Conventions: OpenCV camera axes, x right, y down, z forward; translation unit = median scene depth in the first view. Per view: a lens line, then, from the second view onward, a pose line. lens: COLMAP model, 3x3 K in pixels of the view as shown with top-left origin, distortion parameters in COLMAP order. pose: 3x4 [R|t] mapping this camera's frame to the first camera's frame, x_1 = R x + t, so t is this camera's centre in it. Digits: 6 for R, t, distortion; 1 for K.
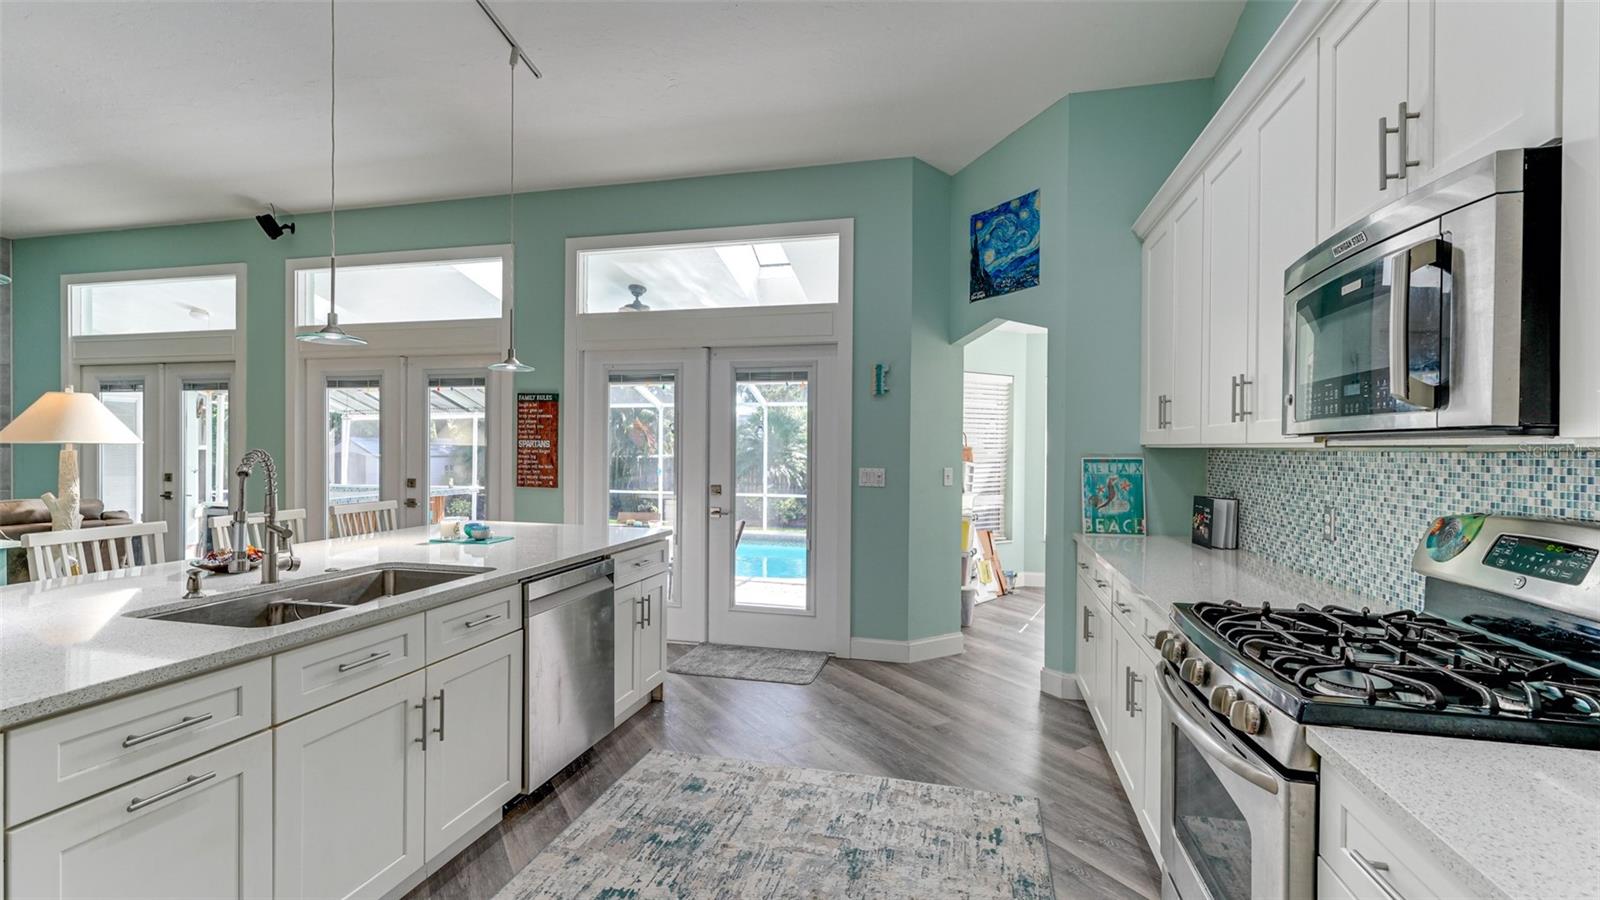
lens RADIAL K [[689.8, 0, 799.3], [0, 689.8, 452.8], [0, 0, 1]] dist [0.001435, 0.000370]
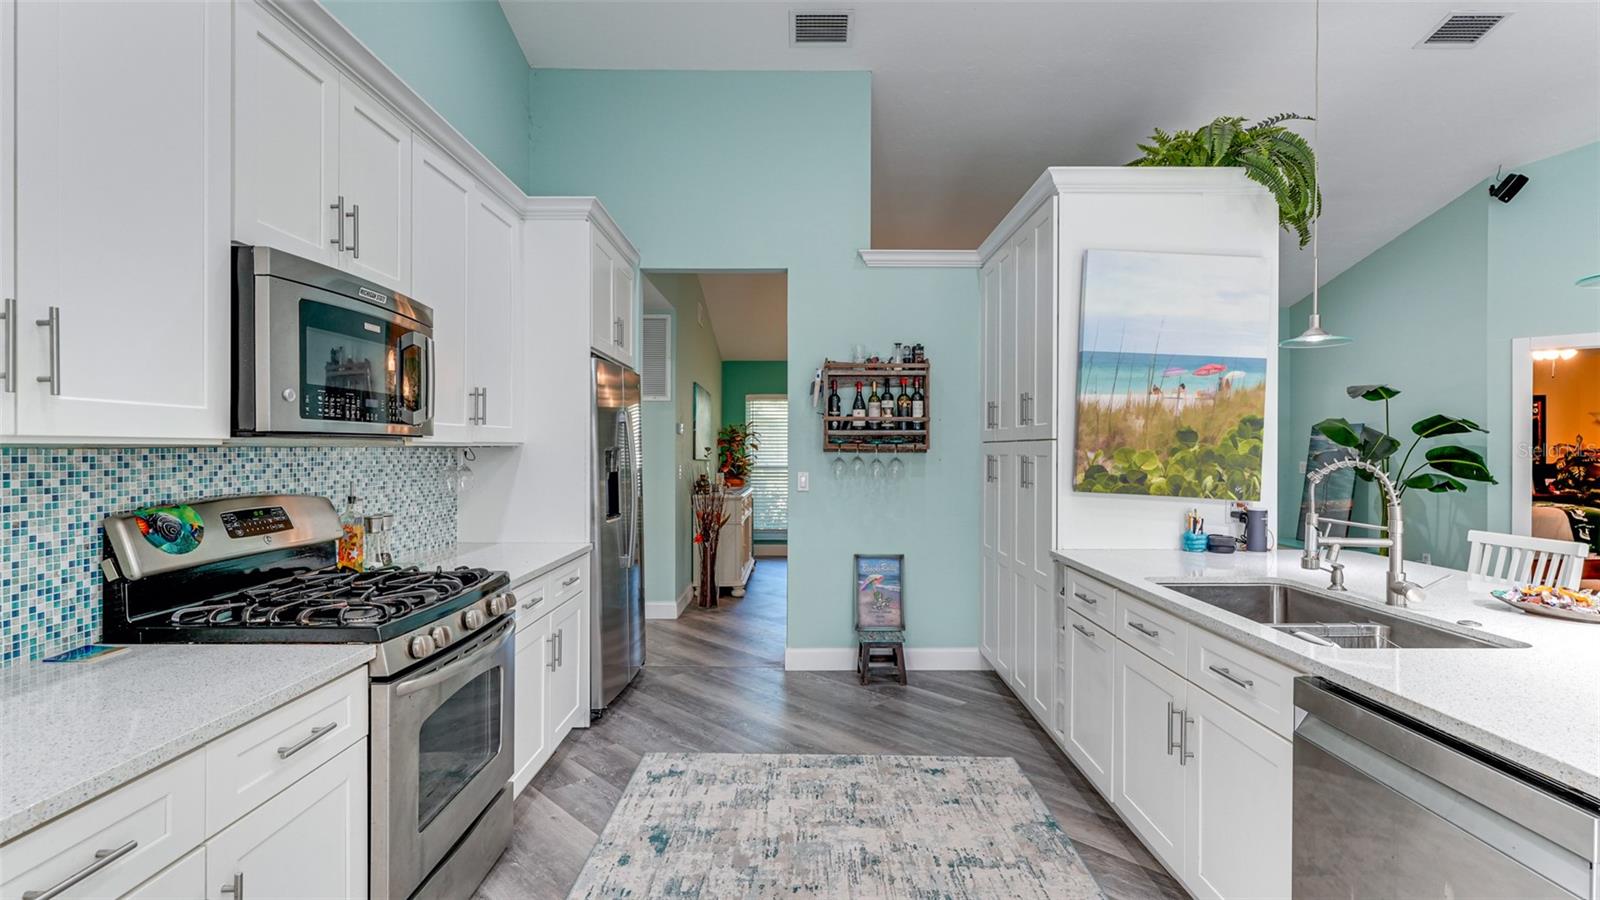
lens RADIAL K [[689.8, 0, 799.3], [0, 689.8, 452.8], [0, 0, 1]] dist [0.001435, 0.000370]
pose [[-0.970442, -0.005138, -0.241280, 0.285806], [-0.008927, 0.999853, 0.014612, -0.018756], [0.241170, 0.016334, -0.970345, 2.325667]]
